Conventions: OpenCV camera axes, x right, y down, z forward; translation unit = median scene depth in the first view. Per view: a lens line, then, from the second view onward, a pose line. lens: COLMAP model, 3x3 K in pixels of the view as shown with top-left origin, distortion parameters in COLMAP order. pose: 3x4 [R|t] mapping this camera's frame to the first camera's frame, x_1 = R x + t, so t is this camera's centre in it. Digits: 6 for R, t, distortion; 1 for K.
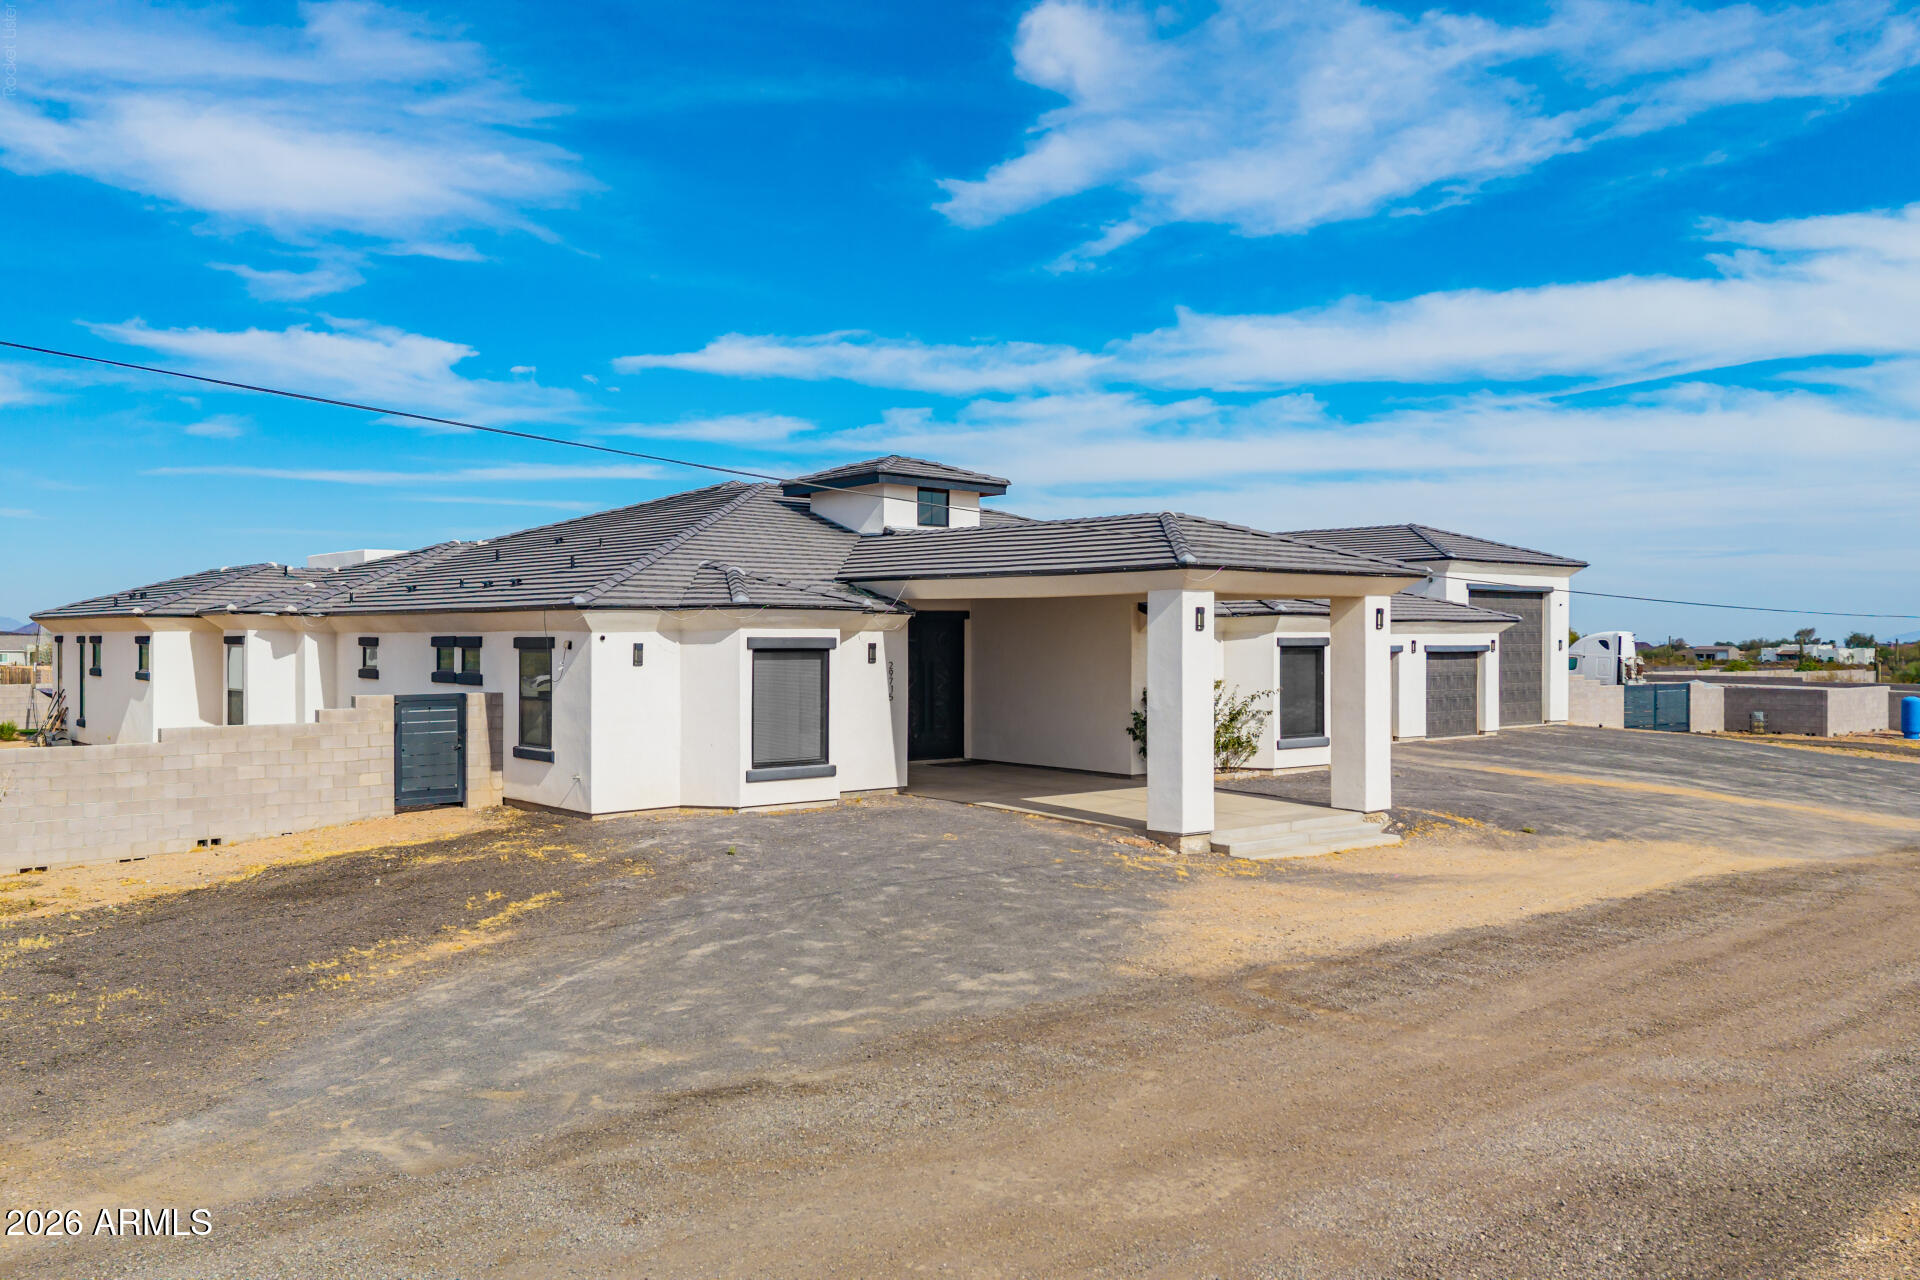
lens RADIAL K [[1512.5, 0, 958.3], [0, 1512.5, 678.0], [0, 0, 1]] dist [0.004726, 0.002728]
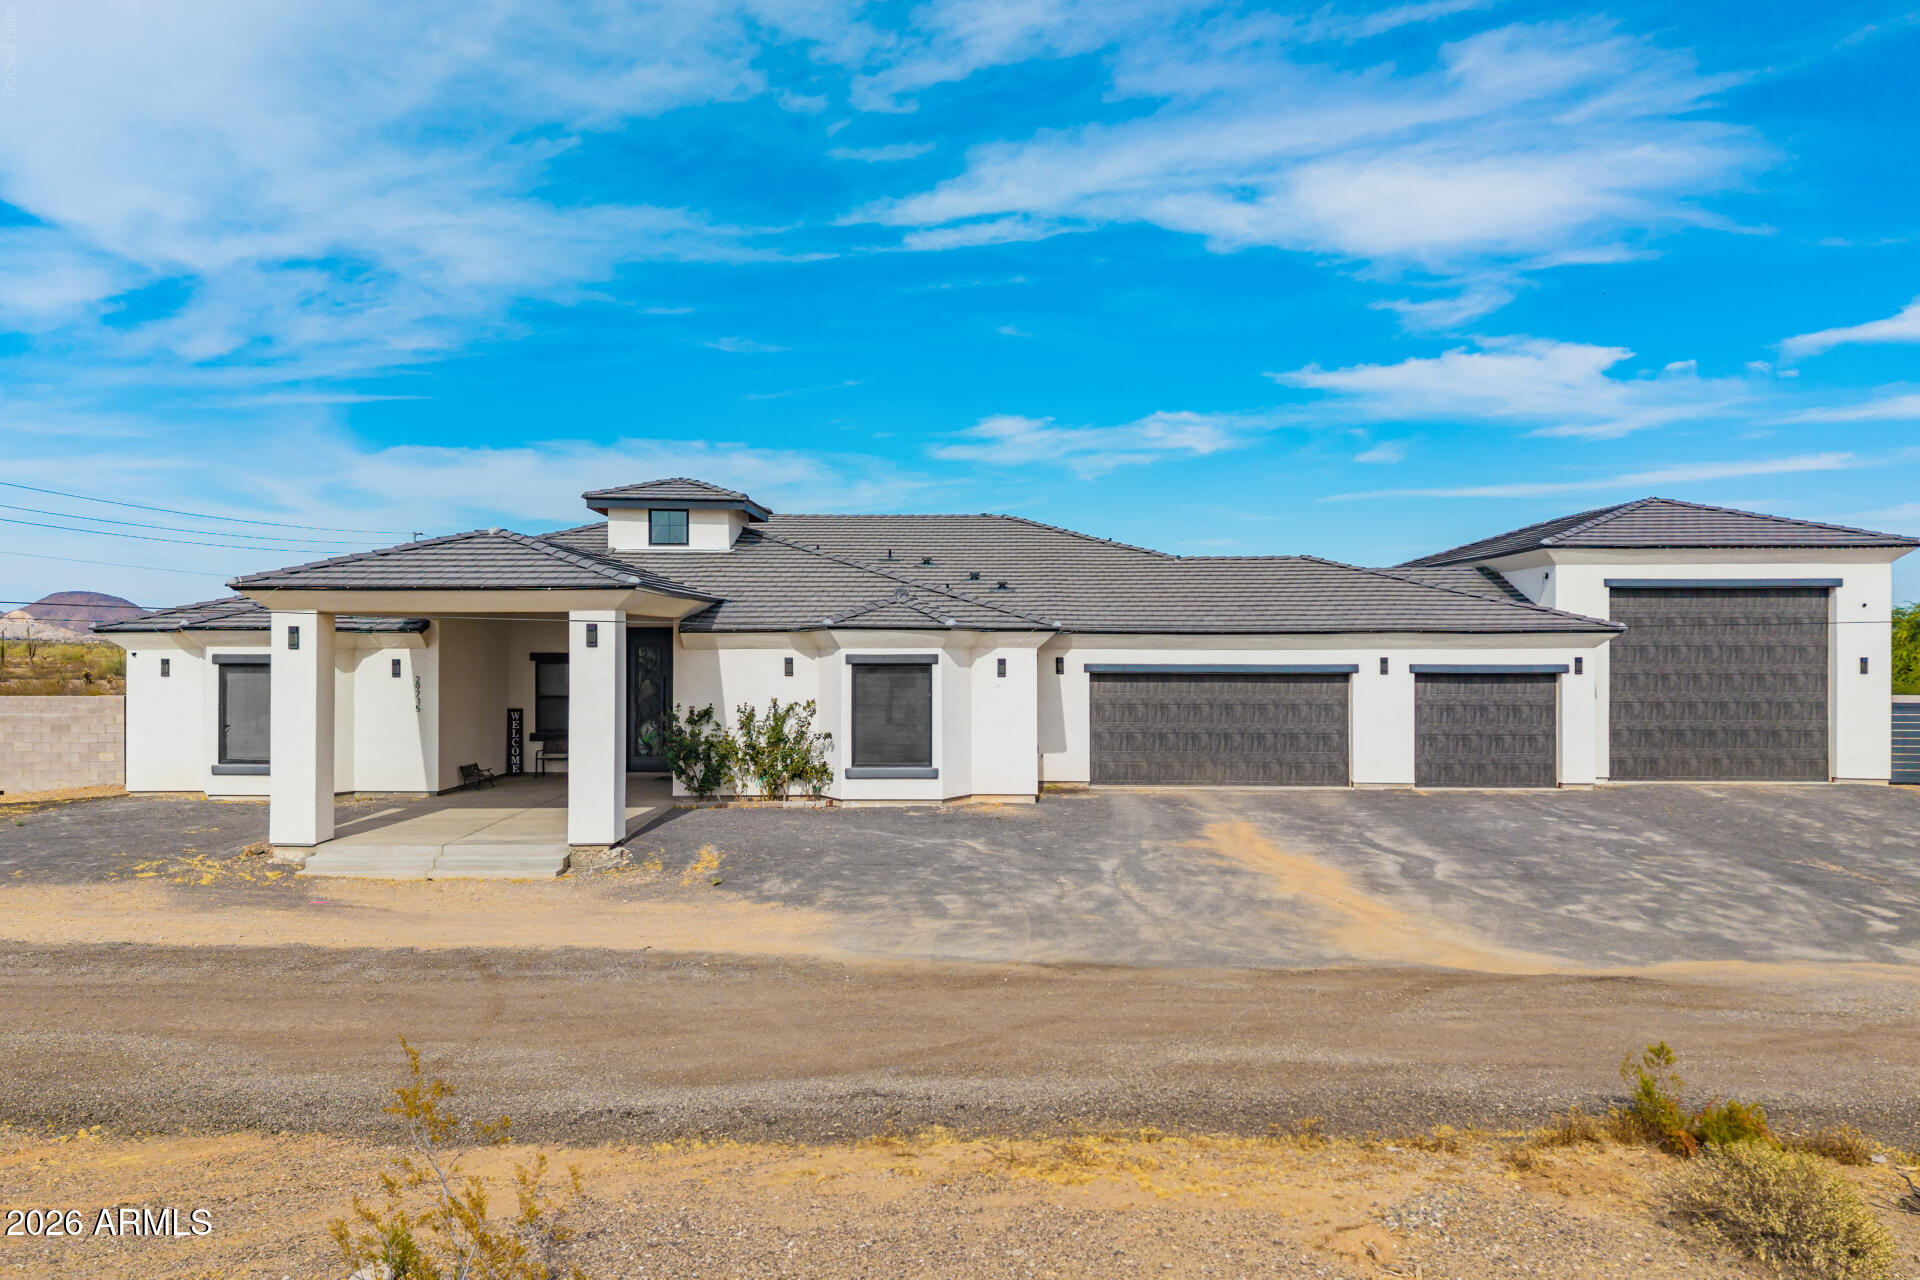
lens RADIAL K [[1511.0, 0, 965.8], [0, 1511.0, 632.7], [0, 0, 1]] dist [0.026603, -0.013489]
pose [[0.751198, -0.006846, -0.660041, 1.128575], [-0.017920, 0.999366, -0.030761, -0.017265], [0.659833, 0.034936, 0.750599, 0.486491]]
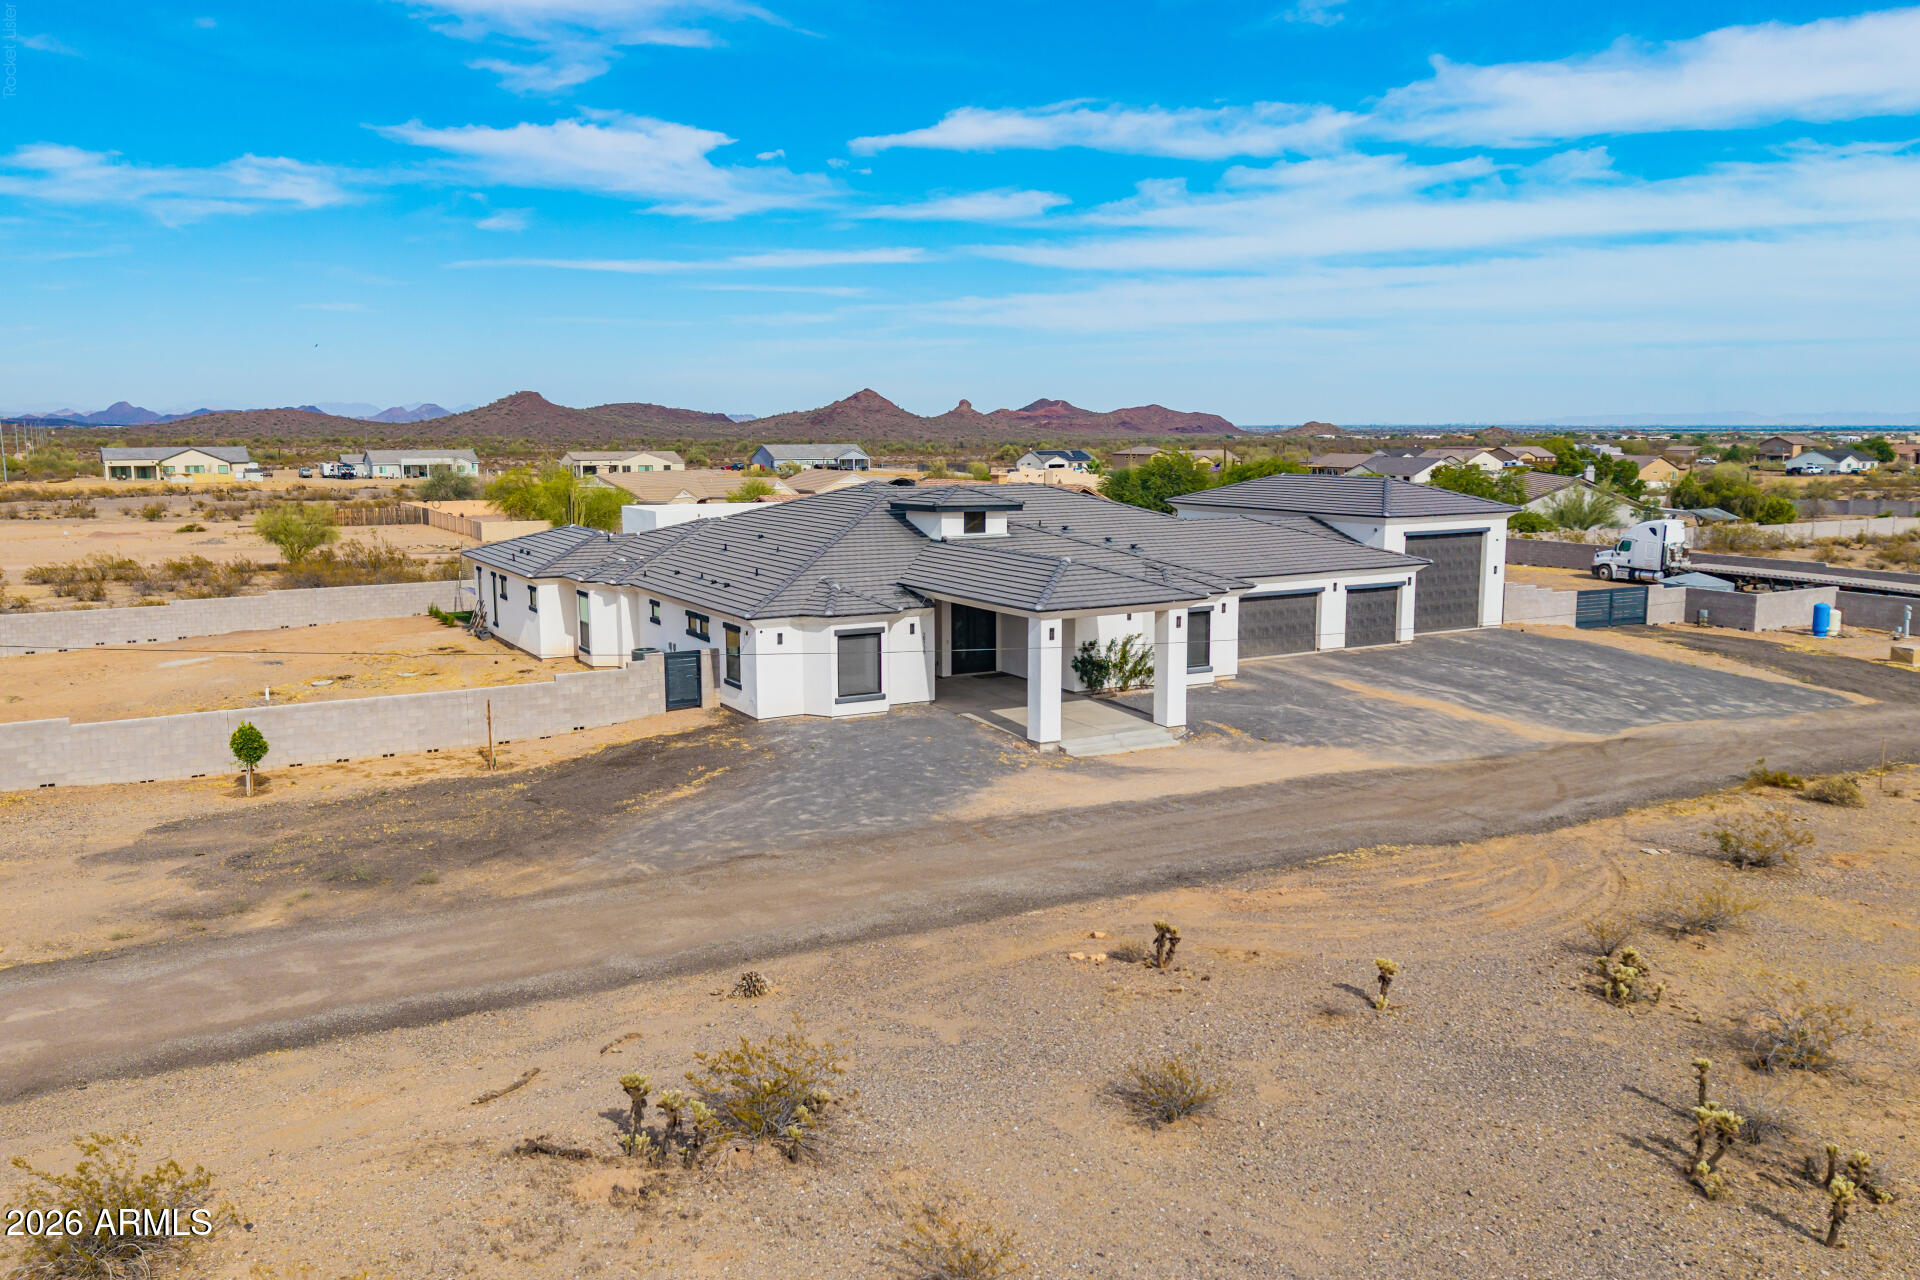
lens RADIAL K [[1498.8, 0, 960.0], [0, 1498.8, 640.0], [0, 0, 1]] dist [0.080636, -0.141928]
pose [[0.981894, 0.022836, -0.188047, 0.382821], [-0.000879, 0.993245, 0.116029, -0.239637], [0.189427, -0.113763, 0.975282, -0.853949]]
